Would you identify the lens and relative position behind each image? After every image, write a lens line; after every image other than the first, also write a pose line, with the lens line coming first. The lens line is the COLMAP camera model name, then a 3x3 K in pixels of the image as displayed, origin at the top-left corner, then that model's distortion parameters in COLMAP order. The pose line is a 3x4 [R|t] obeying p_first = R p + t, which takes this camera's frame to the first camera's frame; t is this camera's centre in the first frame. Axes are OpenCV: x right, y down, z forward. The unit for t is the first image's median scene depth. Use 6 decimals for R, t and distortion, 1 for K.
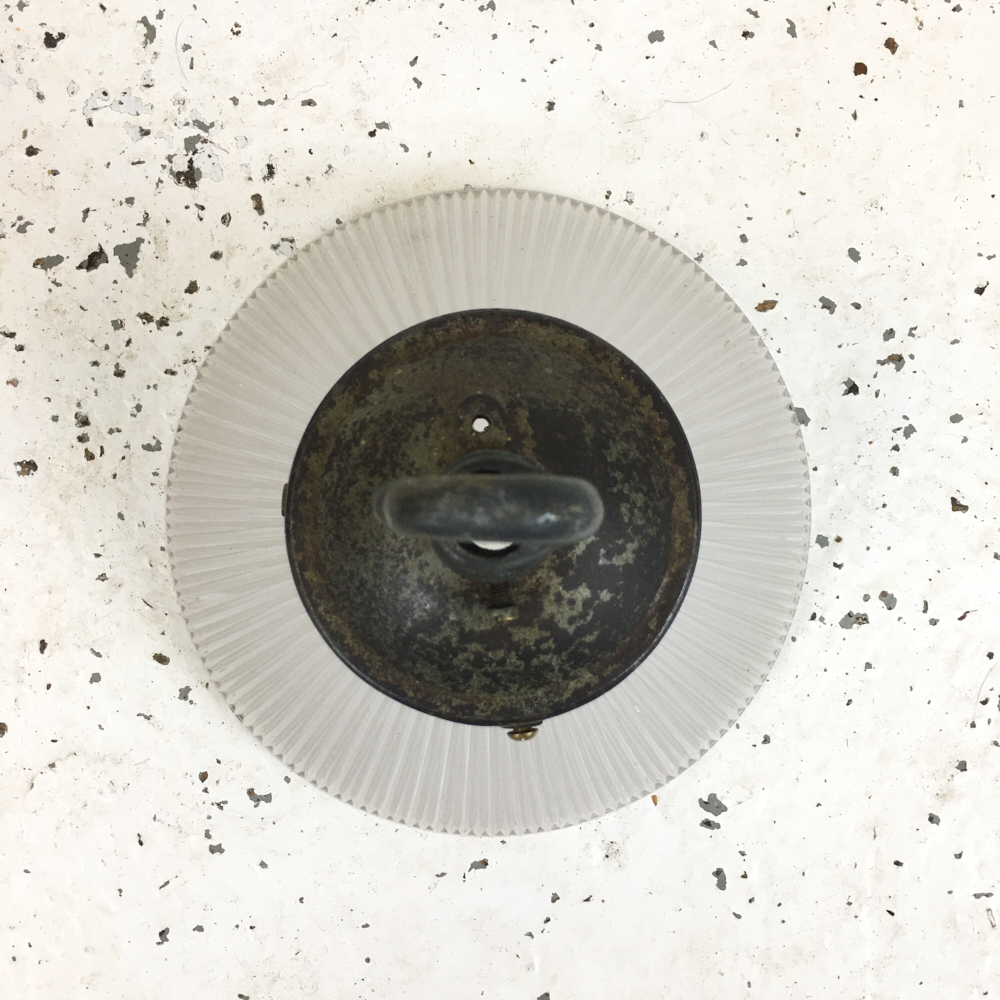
lens RADIAL K [[1138.4, 0, 502.7], [0, 1138.4, 500.2], [0, 0, 1]] dist [0.035307, 0.000000]
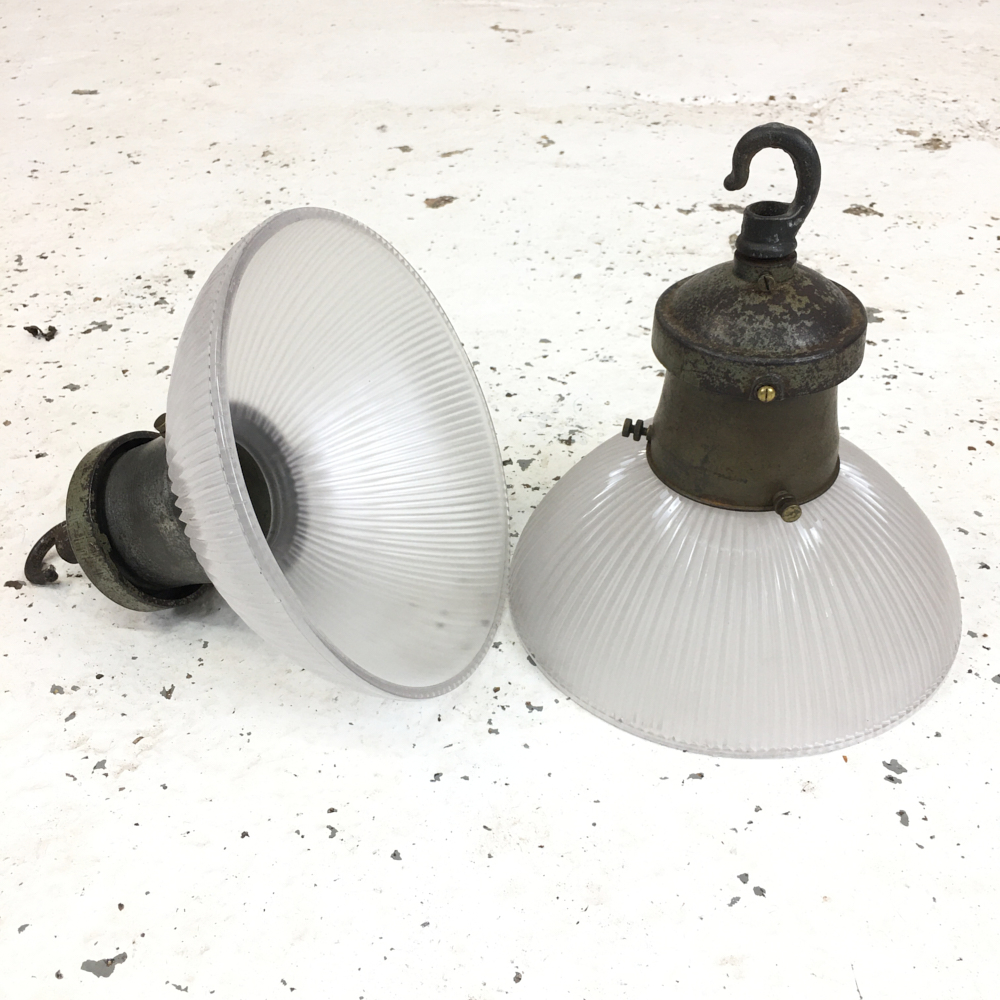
lens RADIAL K [[1138.4, 0, 501.9], [0, 1138.4, 499.4], [0, 0, 1]] dist [0.035307, 0.000000]
pose [[0.971896, 0.100768, -0.212756, 0.007422], [-0.229939, 0.600093, -0.766170, 1.130363], [0.050468, 0.793558, 0.606398, 0.008609]]
